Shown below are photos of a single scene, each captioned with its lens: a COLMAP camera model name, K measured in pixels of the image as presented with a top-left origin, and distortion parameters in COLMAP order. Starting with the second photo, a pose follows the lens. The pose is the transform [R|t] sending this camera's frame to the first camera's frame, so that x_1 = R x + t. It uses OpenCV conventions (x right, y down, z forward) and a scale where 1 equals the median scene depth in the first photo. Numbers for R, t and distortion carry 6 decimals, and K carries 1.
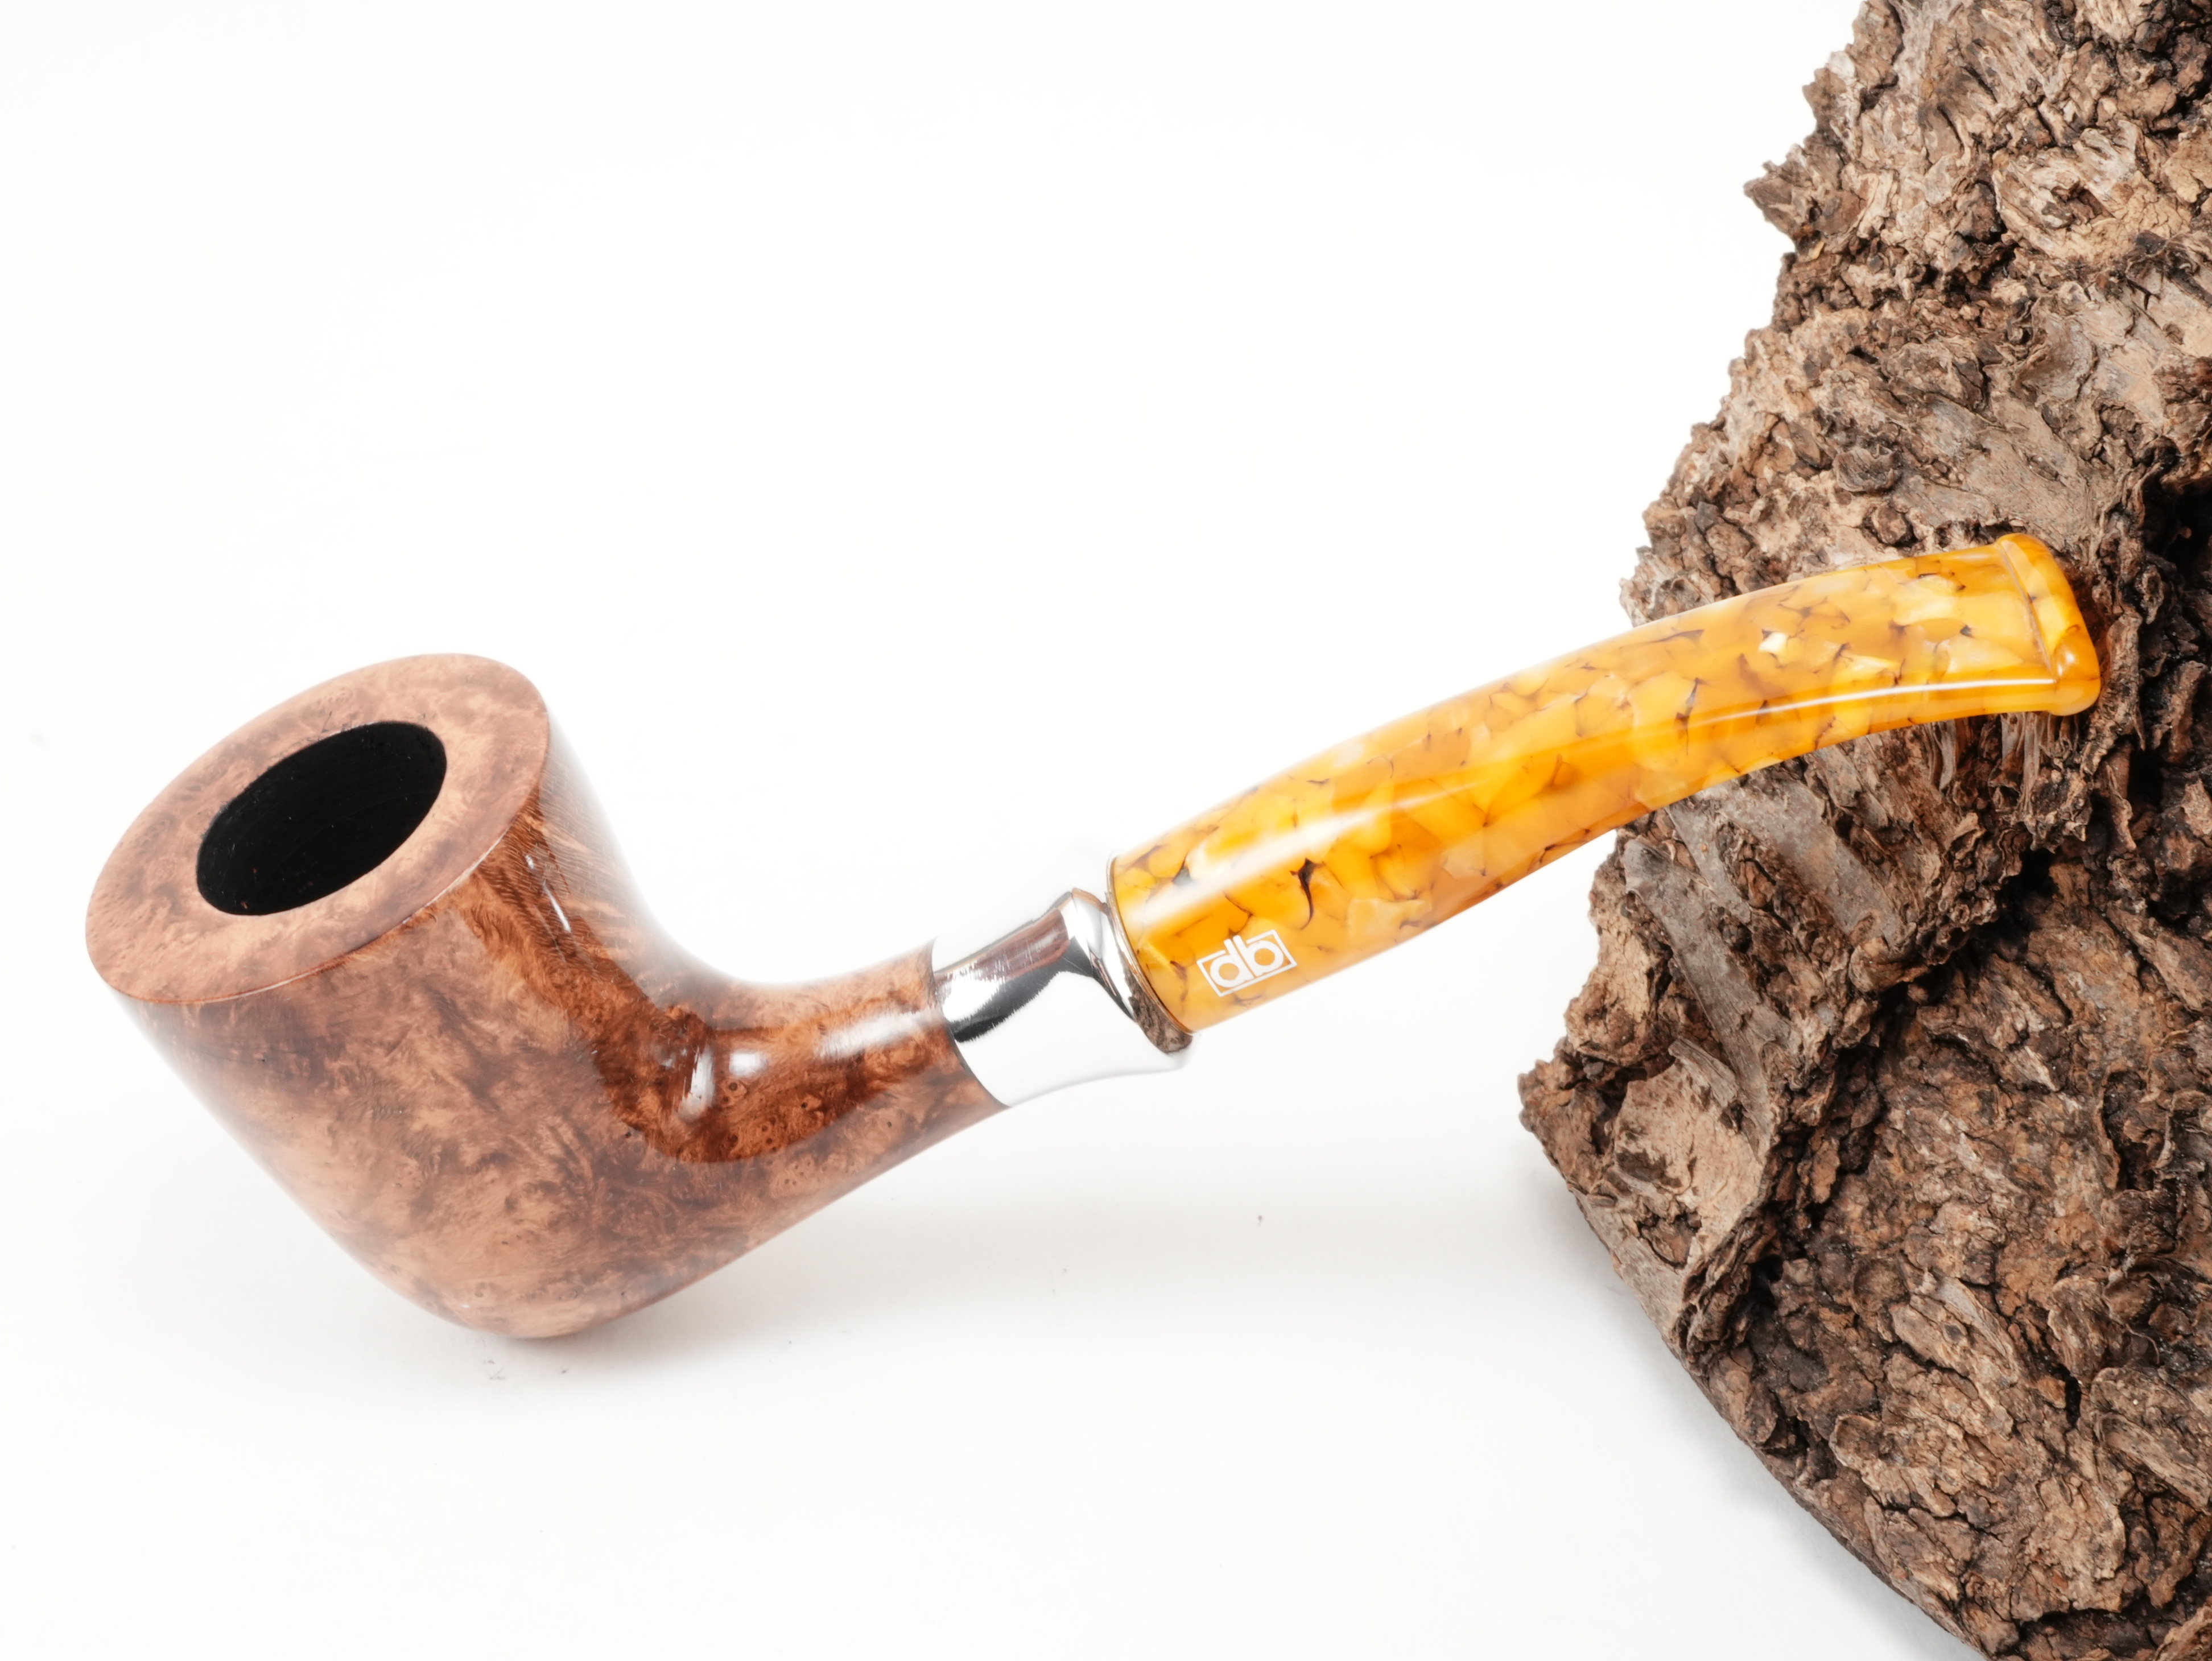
lens RADIAL K [[3153.2, 0, 1116.2], [0, 3153.2, 842.3], [0, 0, 1]] dist [-0.006701, 0.000000]
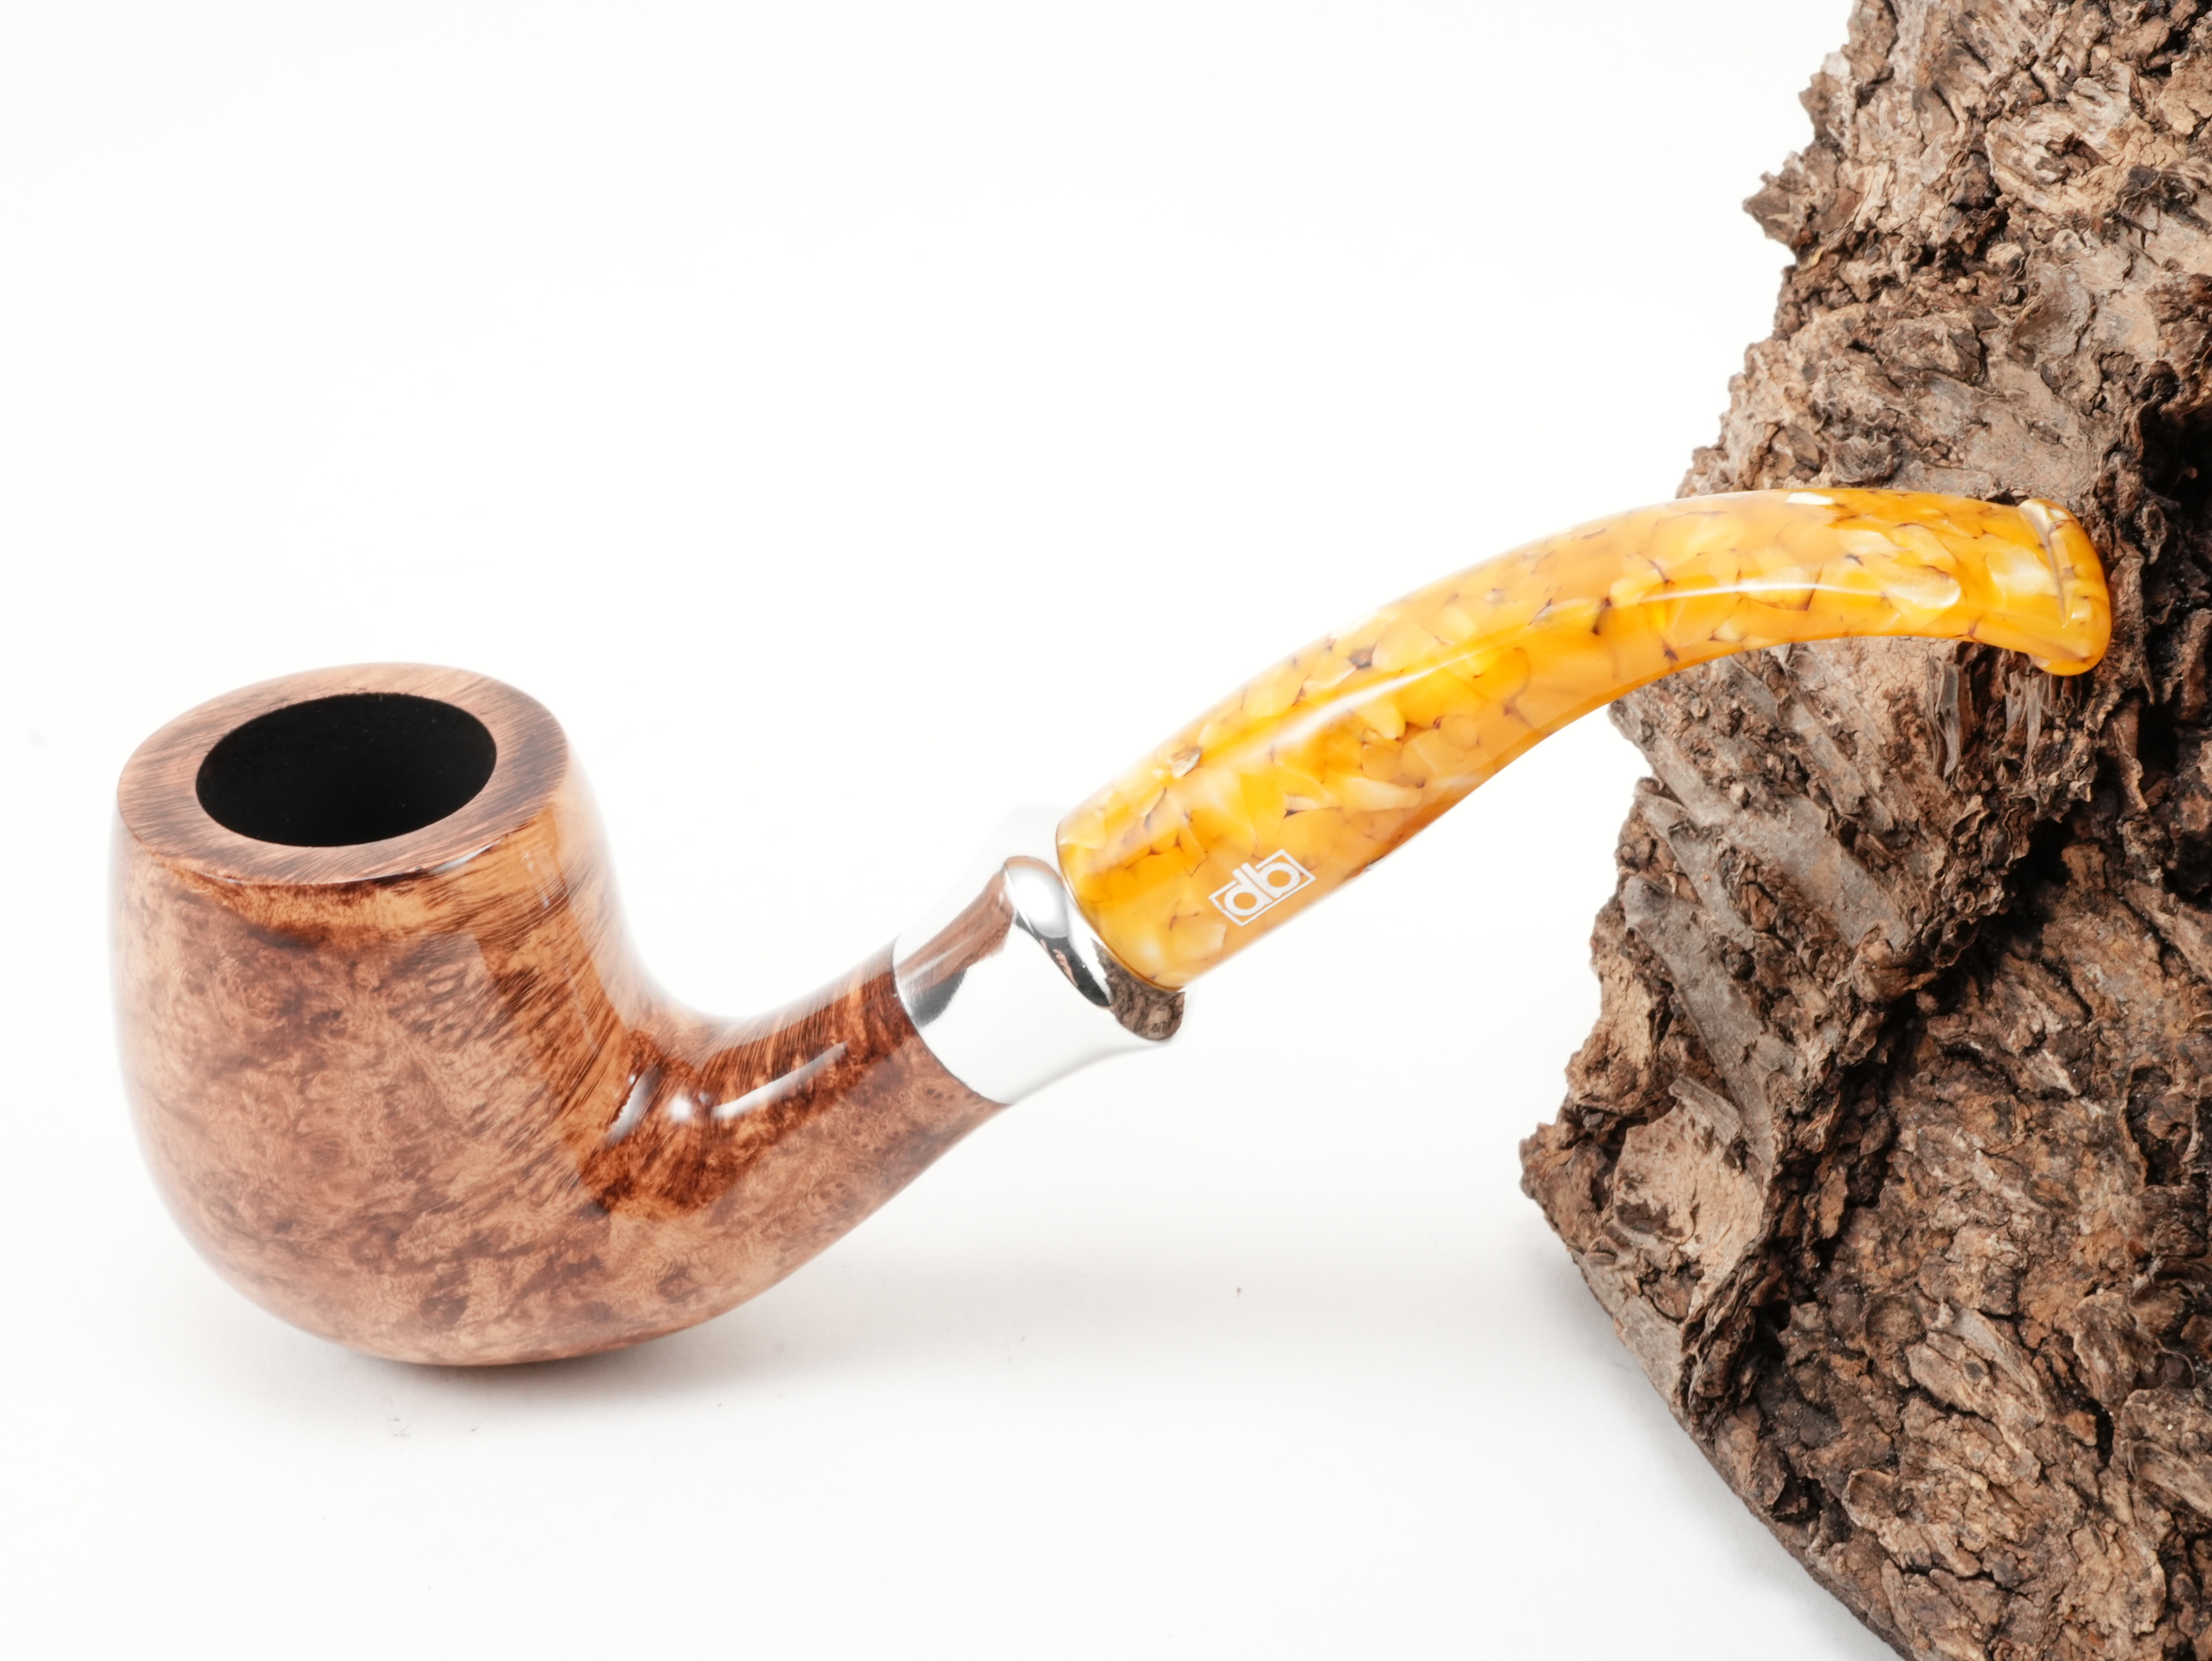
lens RADIAL K [[3153.2, 0, 1109.0], [0, 3153.2, 824.9], [0, 0, 1]] dist [-0.006701, 0.000000]
pose [[0.998755, -0.003164, -0.049778, 0.061964], [-0.002410, 0.993760, -0.111513, 0.099316], [0.049820, 0.111494, 0.992515, 0.070805]]
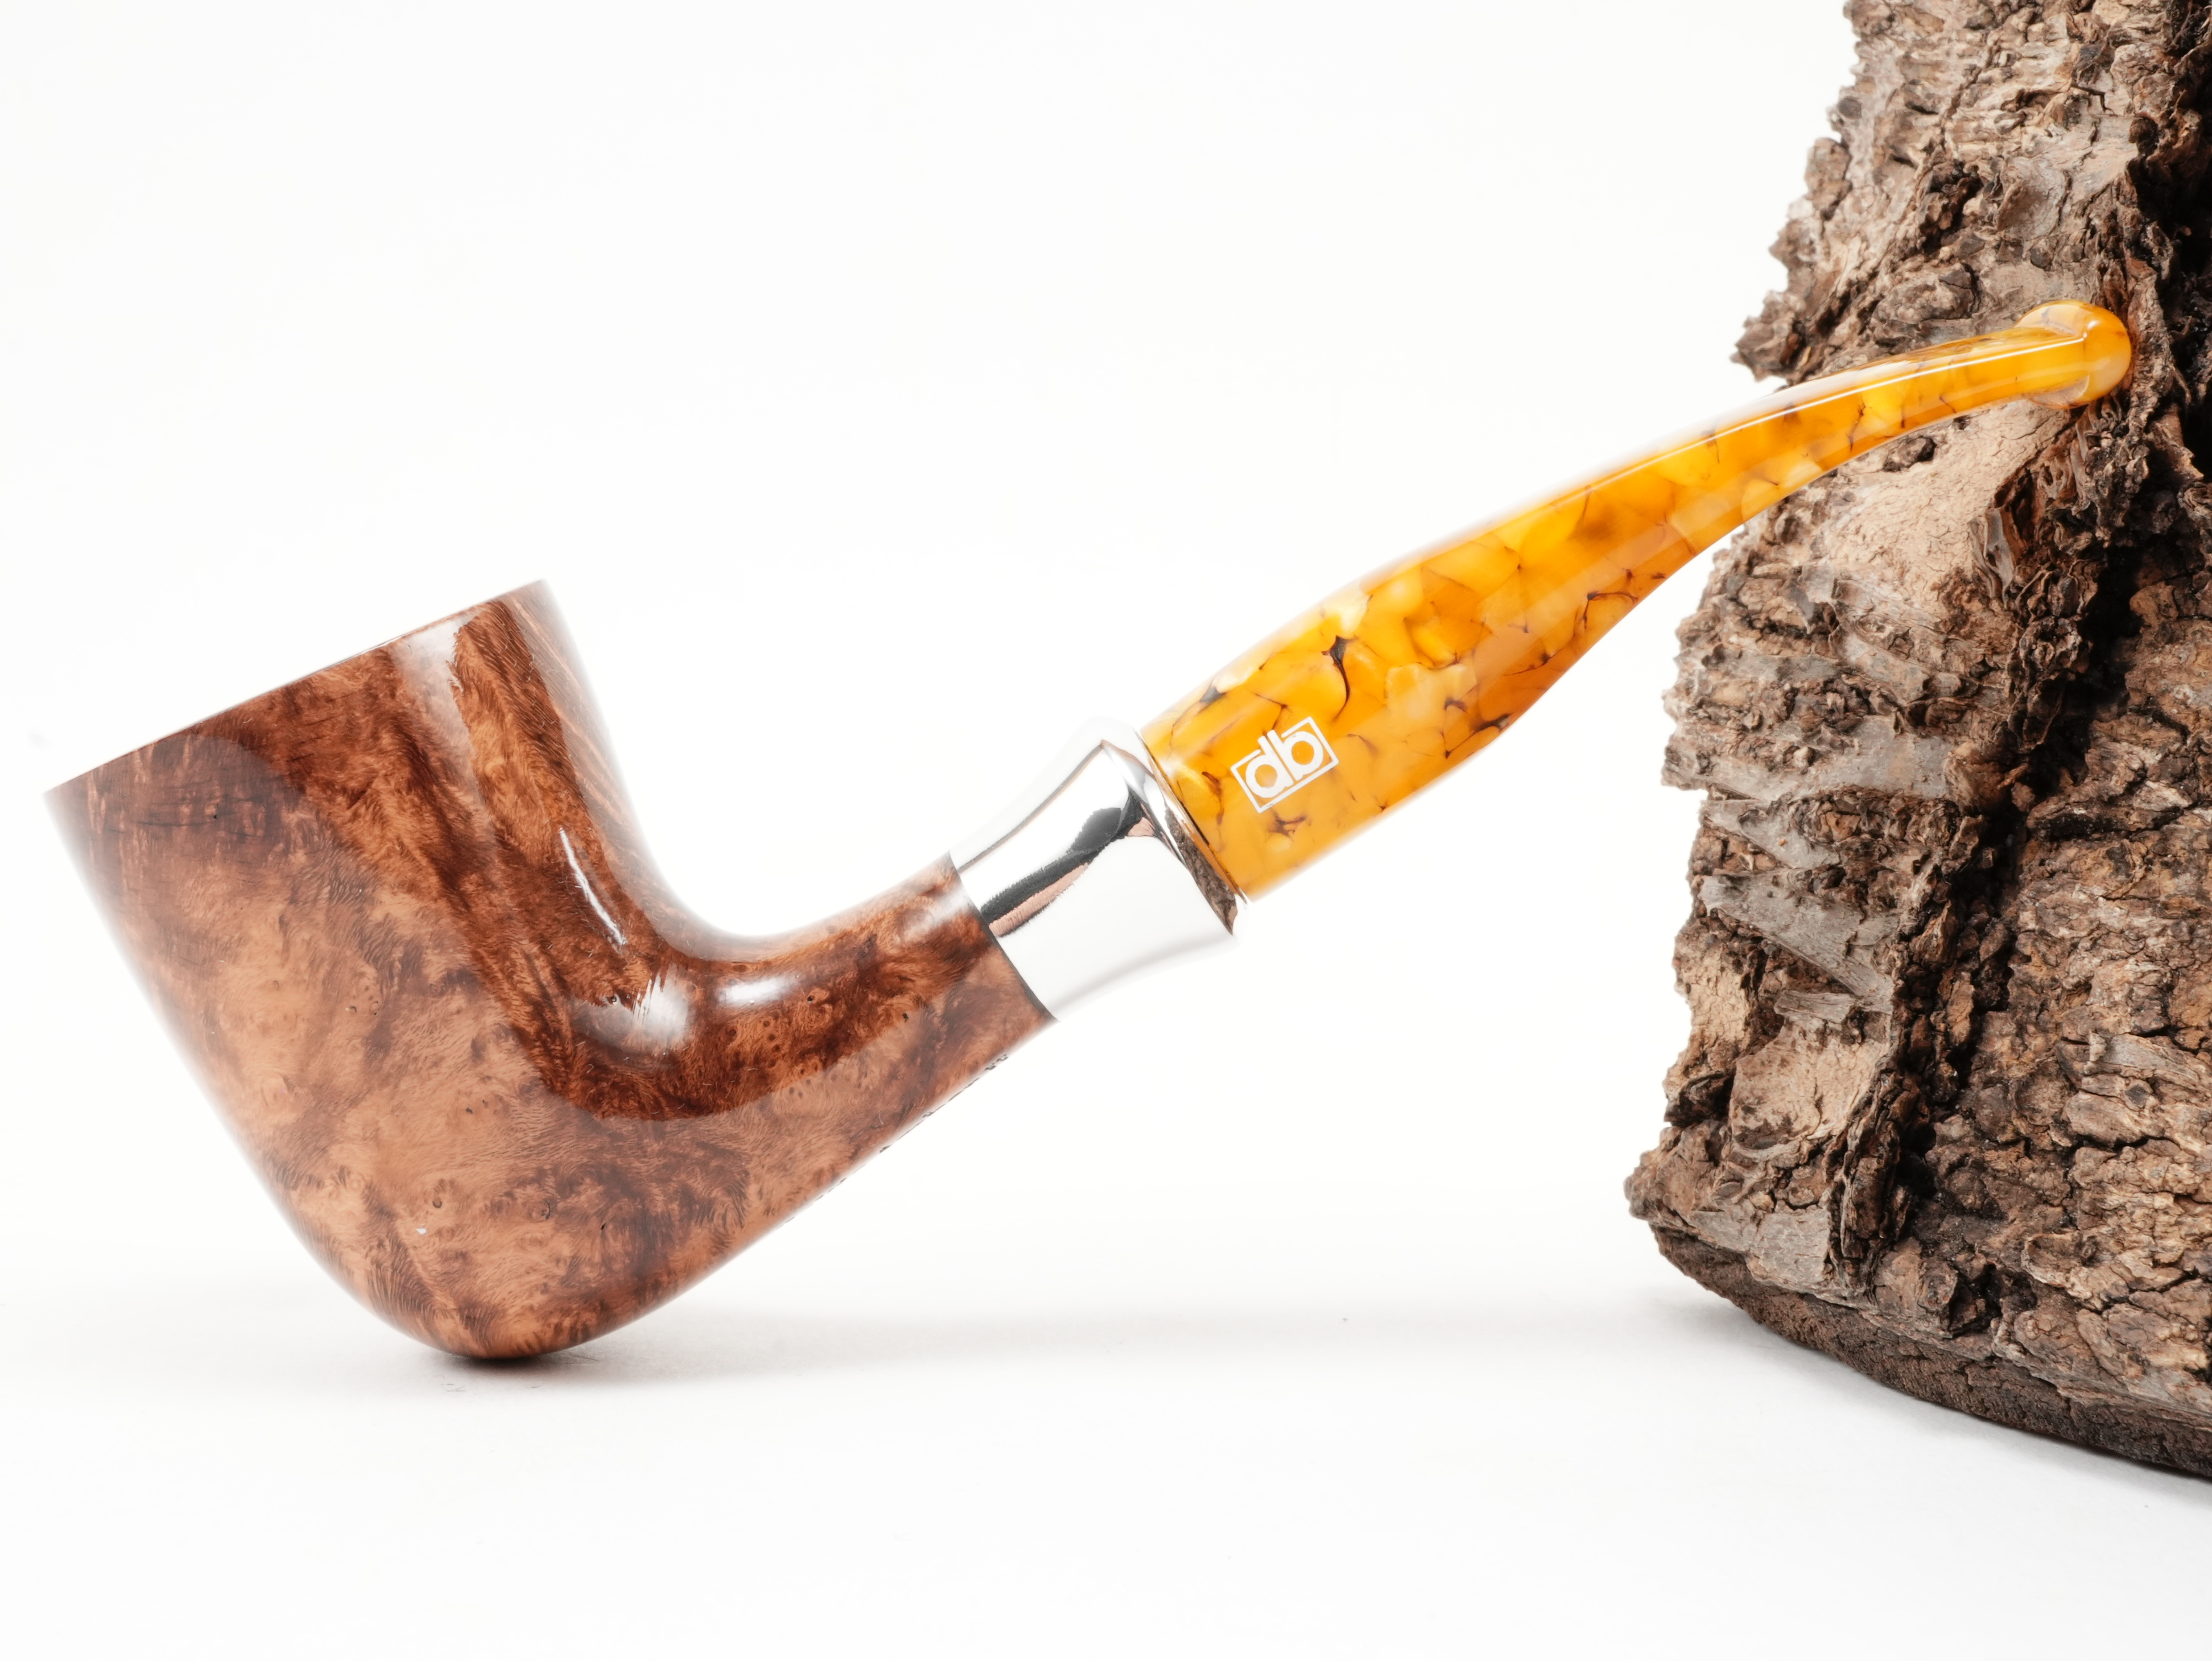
lens RADIAL K [[3153.2, 0, 1117.8], [0, 3153.2, 815.5], [0, 0, 1]] dist [-0.006701, 0.000000]
pose [[0.997986, -0.061565, -0.015295, 0.005642], [0.044853, 0.855309, -0.516173, 0.511811], [0.044860, 0.514448, 0.856347, 0.207011]]
